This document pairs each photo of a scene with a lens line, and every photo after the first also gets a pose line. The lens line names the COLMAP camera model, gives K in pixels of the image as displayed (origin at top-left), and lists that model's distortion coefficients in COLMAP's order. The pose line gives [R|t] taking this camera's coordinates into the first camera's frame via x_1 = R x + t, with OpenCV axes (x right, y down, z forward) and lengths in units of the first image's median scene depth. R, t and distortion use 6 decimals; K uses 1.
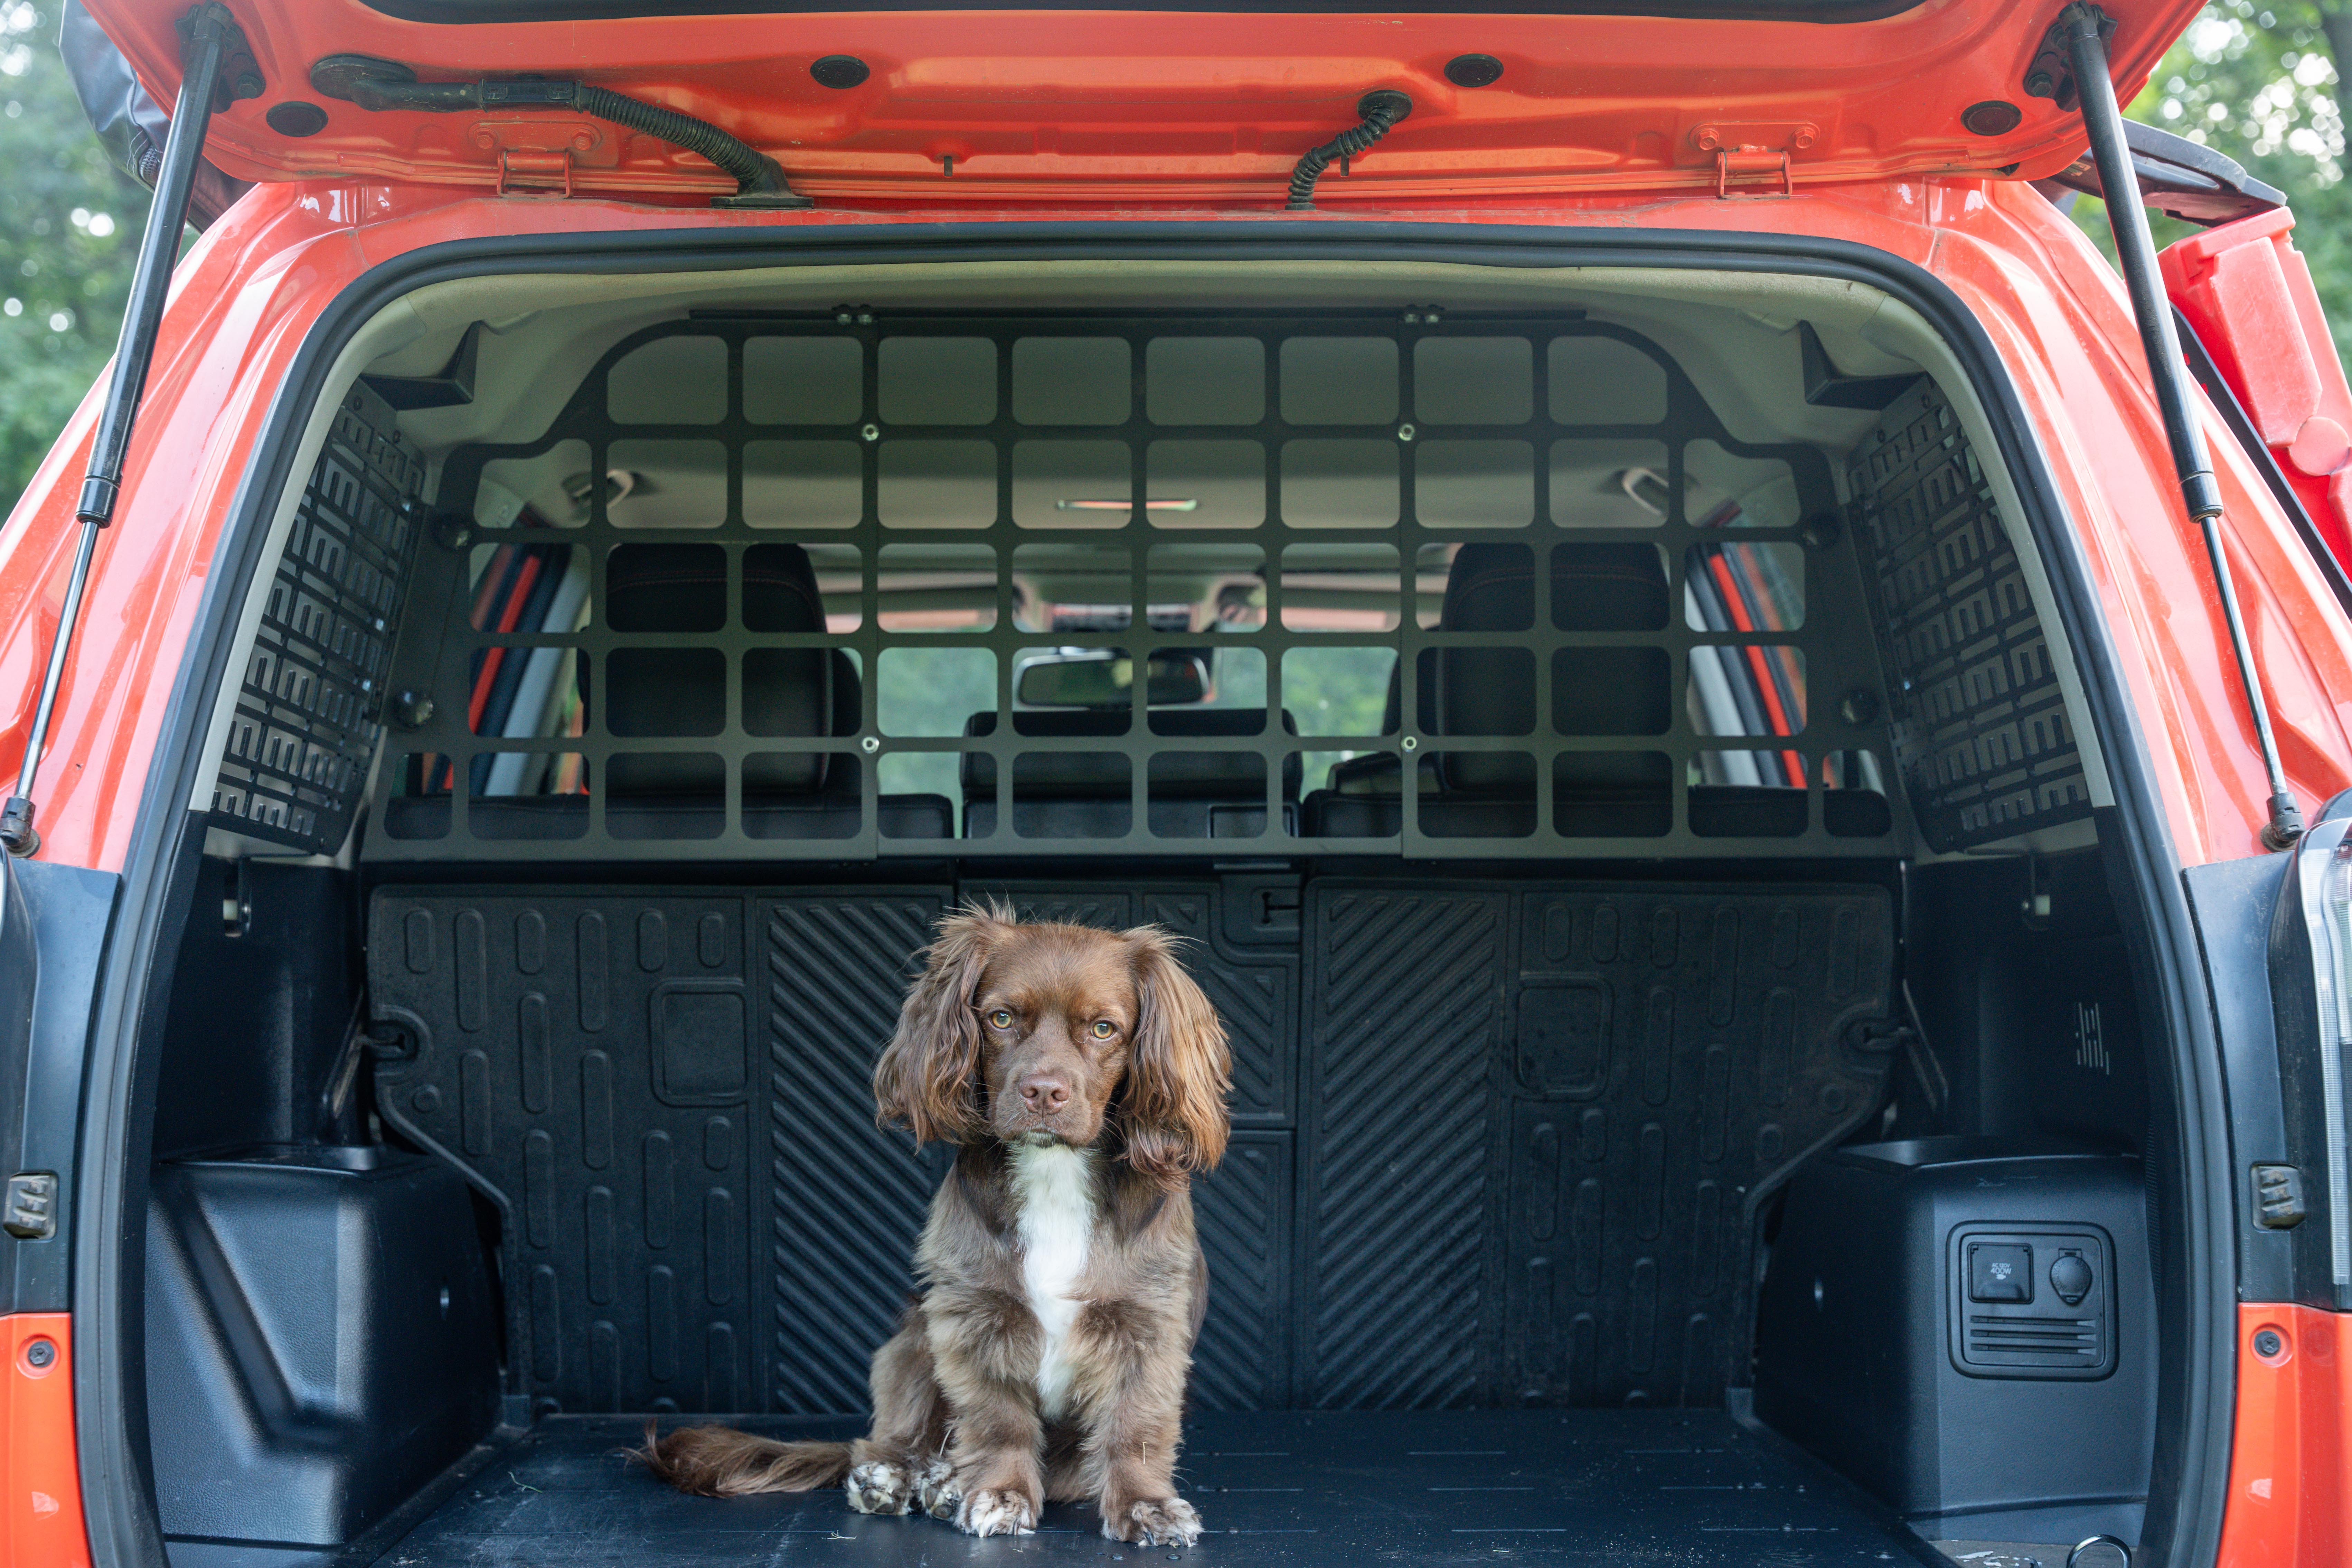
lens RADIAL K [[3710.1, 0, 1164.7], [0, 3710.1, 786.3], [0, 0, 1]] dist [0.097674, 0.000000]
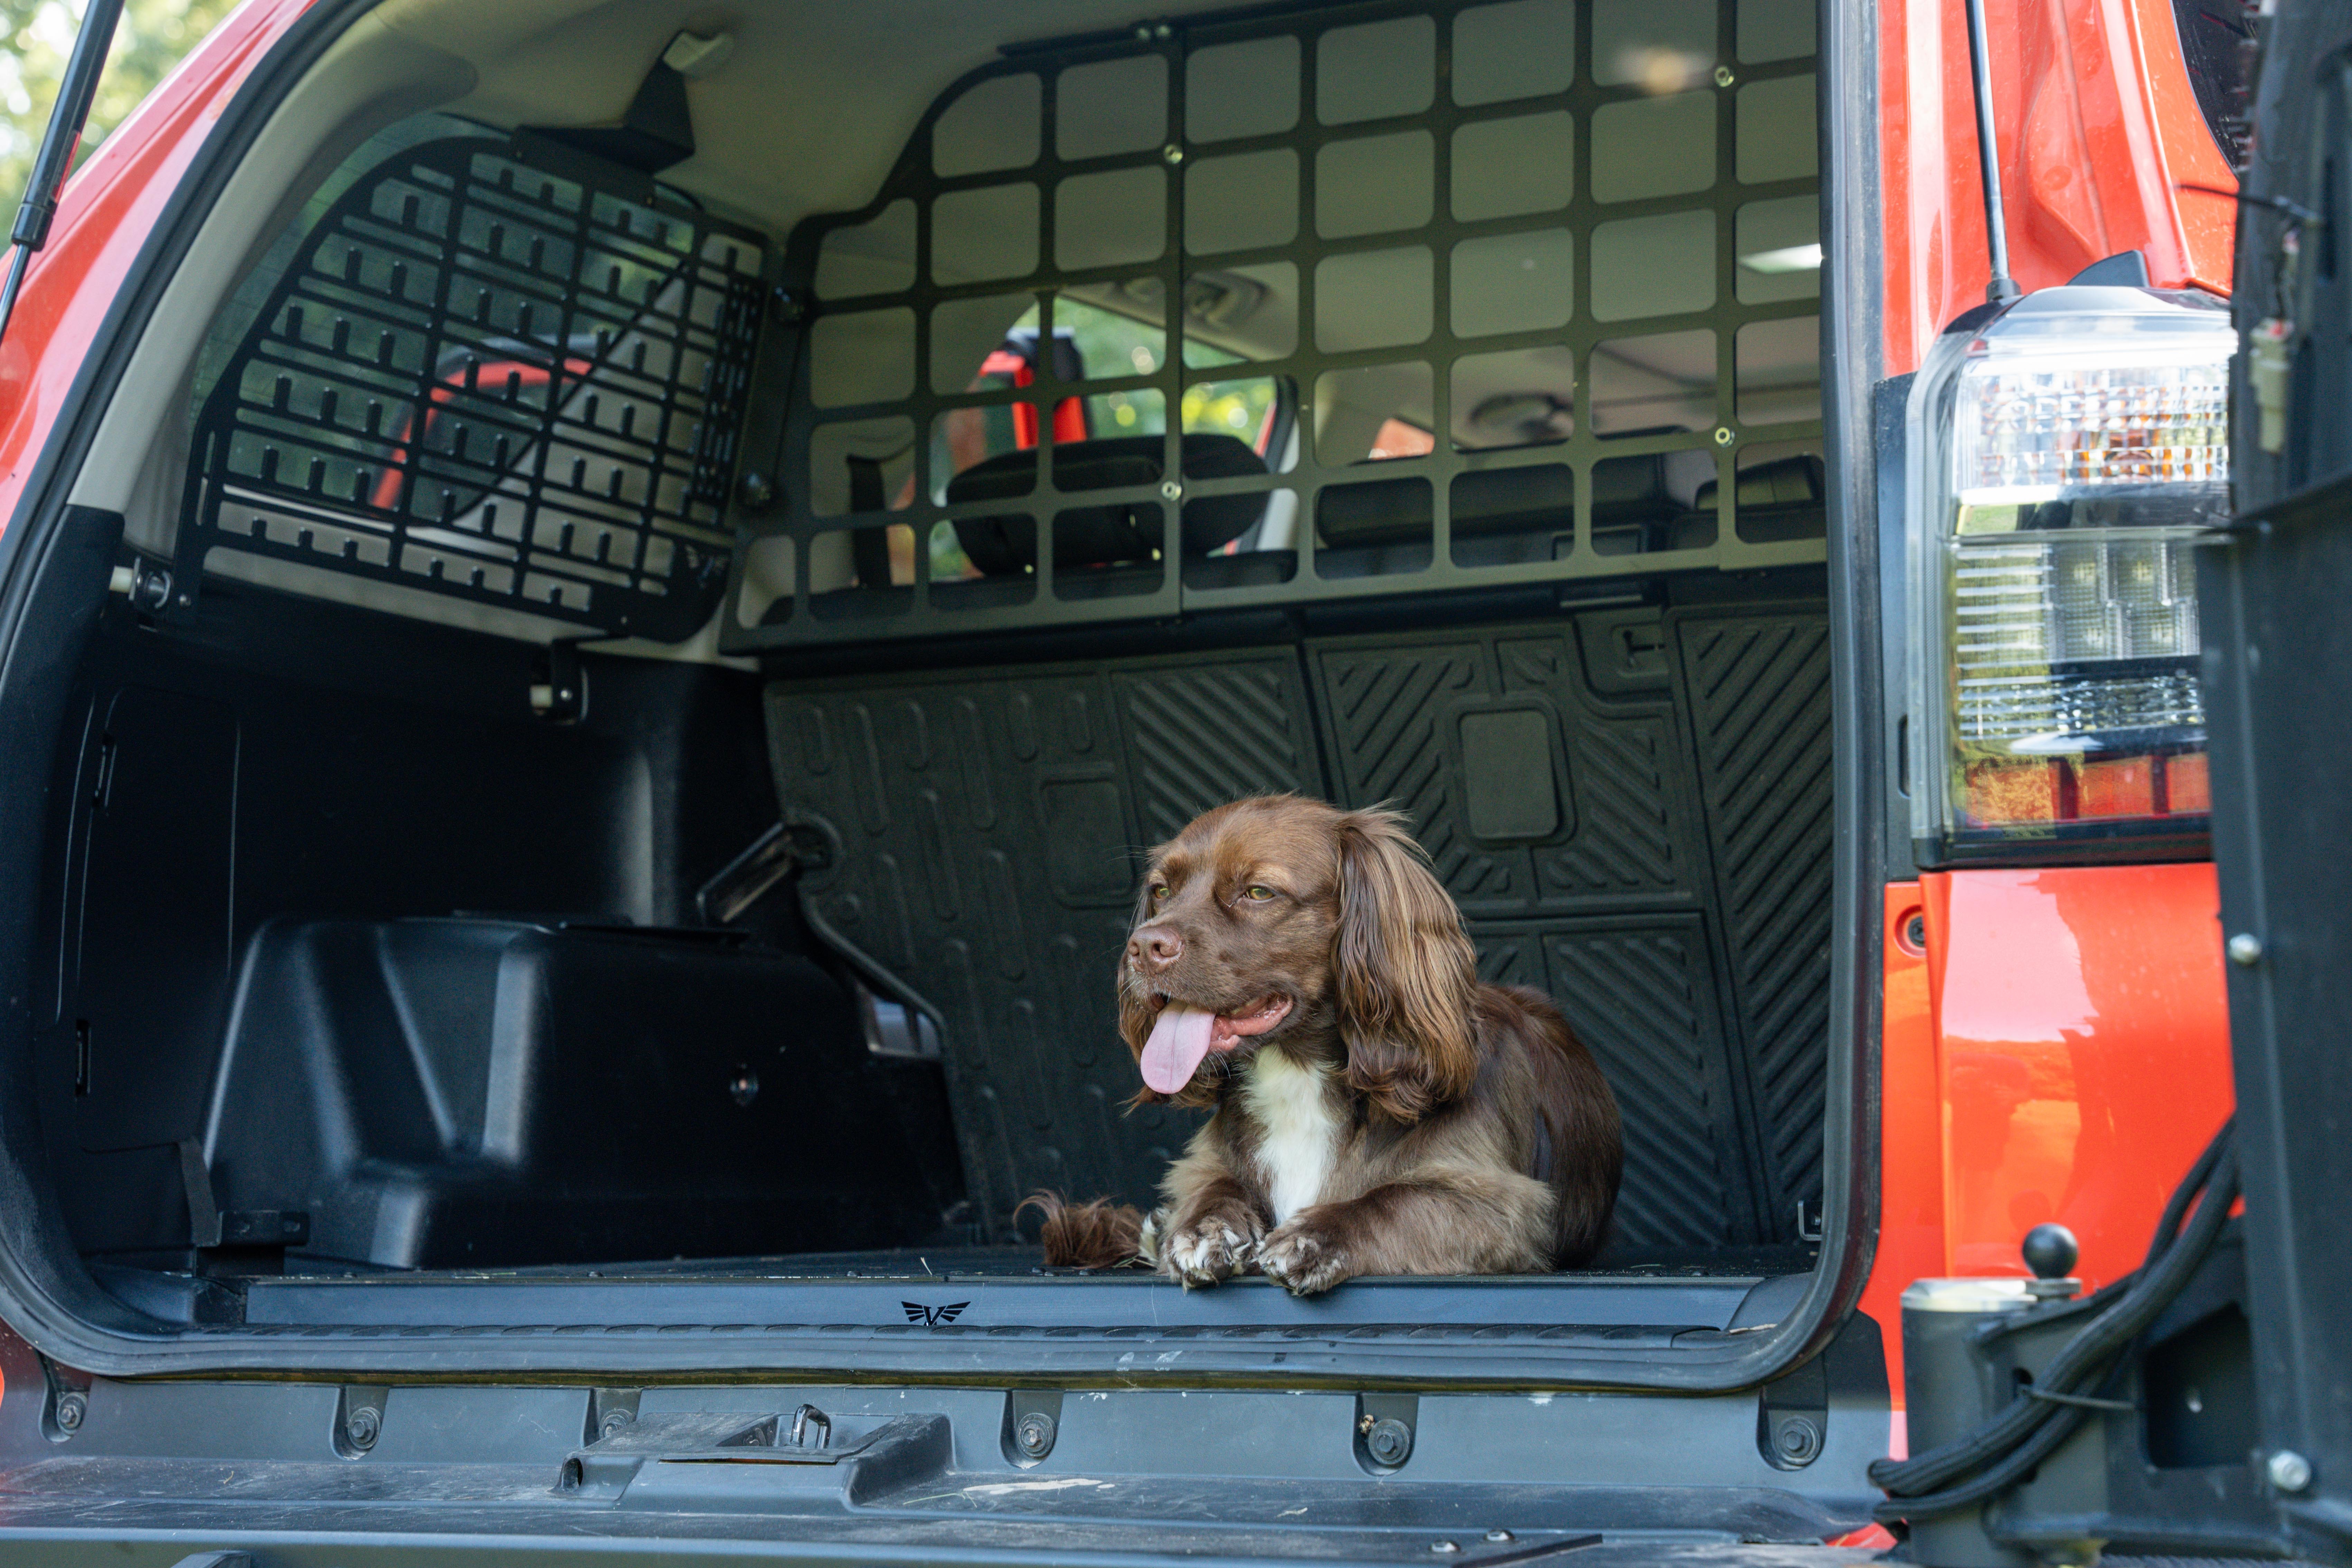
lens RADIAL K [[4450.7, 0, 1166.9], [0, 4450.7, 776.1], [0, 0, 1]] dist [0.255338, 0.000000]
pose [[0.869861, -0.052861, -0.490457, 0.444551], [0.032916, 0.998246, -0.049211, 0.110338], [0.492198, 0.026663, 0.870075, 0.039532]]
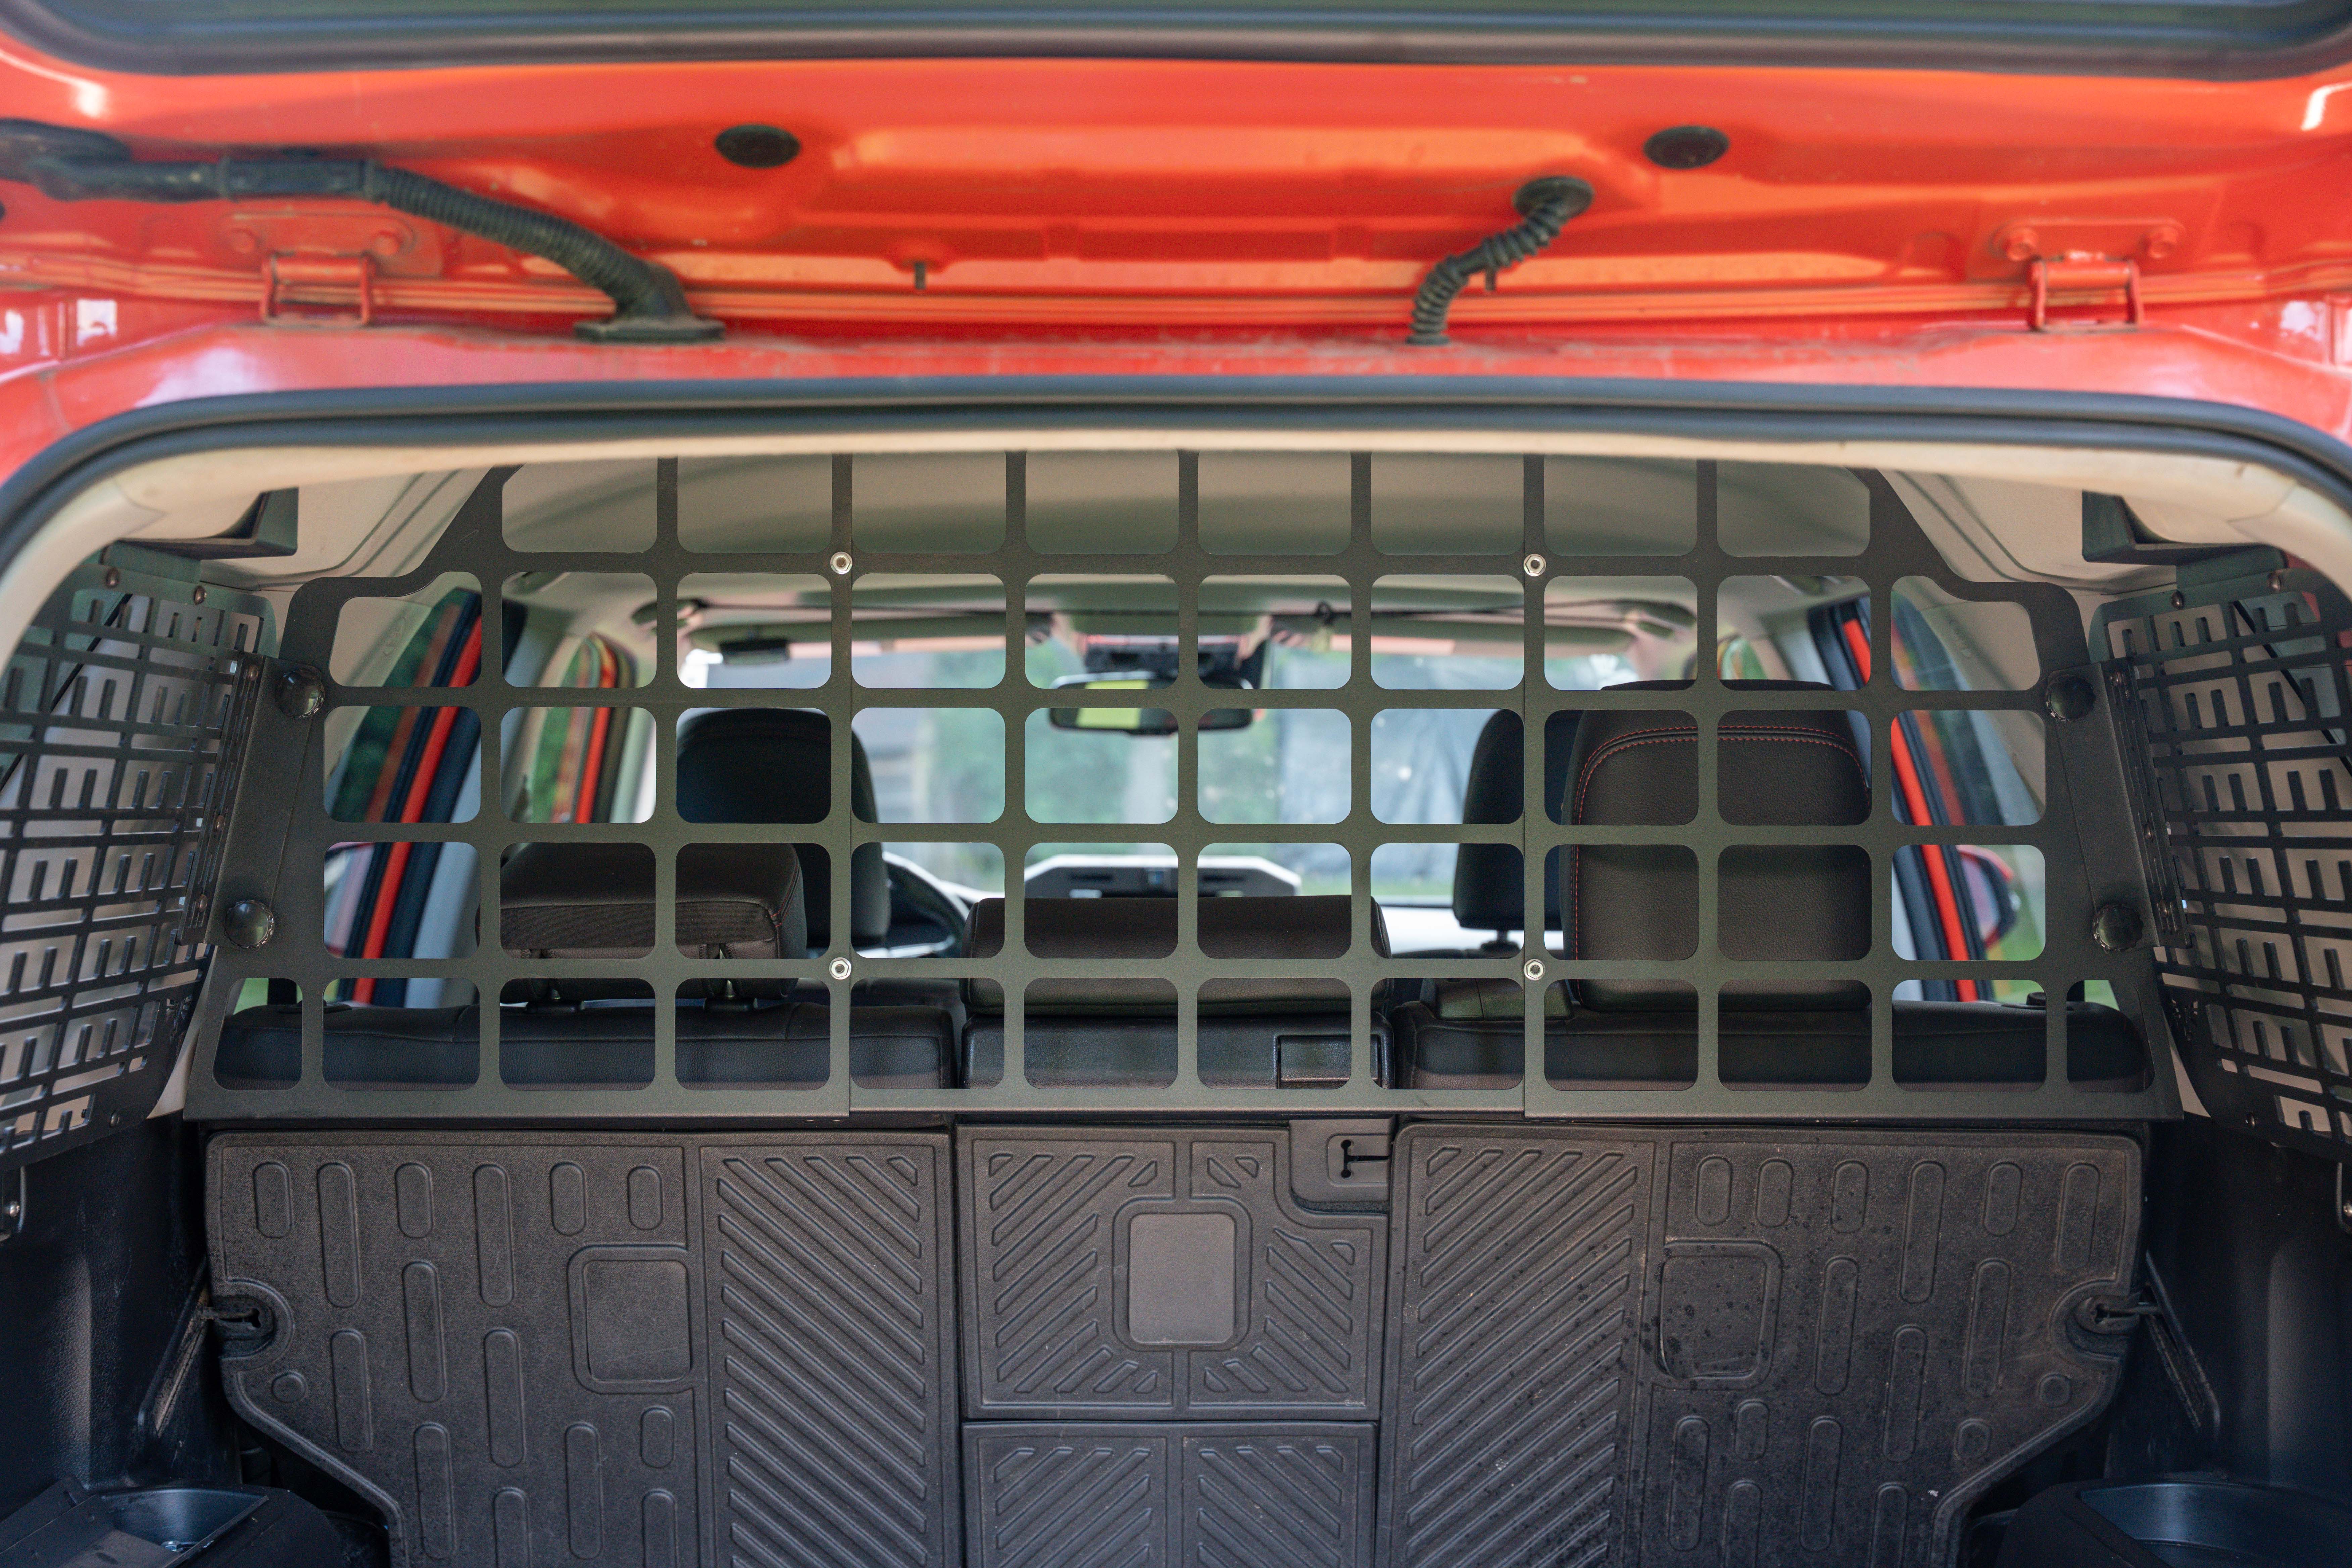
lens RADIAL K [[3240.9, 0, 1192.5], [0, 3240.9, 794.2], [0, 0, 1]] dist [0.089976, 0.000000]
pose [[0.999988, 0.004762, -0.001278, -0.004899], [-0.004676, 0.998158, 0.060486, -0.086766], [0.001564, -0.060480, 0.998168, 0.314269]]
